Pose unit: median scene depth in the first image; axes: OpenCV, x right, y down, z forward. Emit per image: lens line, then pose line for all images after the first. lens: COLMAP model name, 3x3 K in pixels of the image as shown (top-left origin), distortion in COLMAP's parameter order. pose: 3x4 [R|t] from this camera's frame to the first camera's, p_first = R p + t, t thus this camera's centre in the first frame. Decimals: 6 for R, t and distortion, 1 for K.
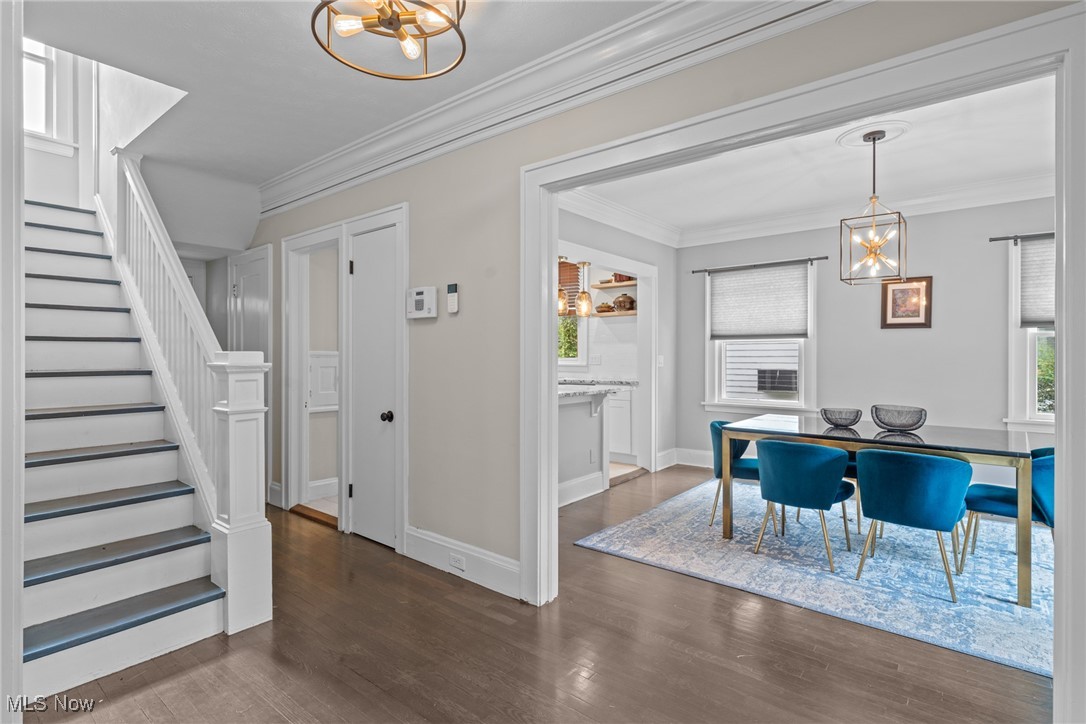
lens RADIAL K [[537.2, 0, 543.0], [0, 537.2, 362.0], [0, 0, 1]] dist [0.001510, 0.000157]
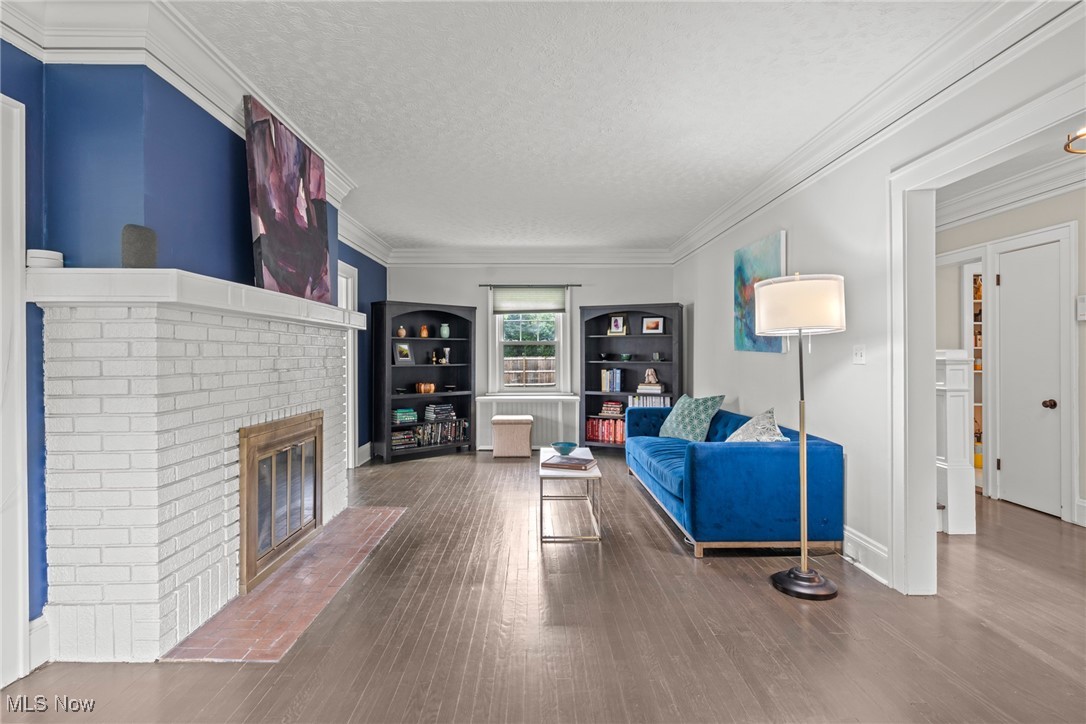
lens RADIAL K [[521.0, 0, 543.0], [0, 521.0, 362.0], [0, 0, 1]] dist [0.001064, 0.000351]
pose [[0.646464, 0.001632, -0.762942, -0.136824], [-0.001339, 0.999999, 0.001004, 0.009612], [0.762943, 0.000373, 0.646466, -0.597554]]
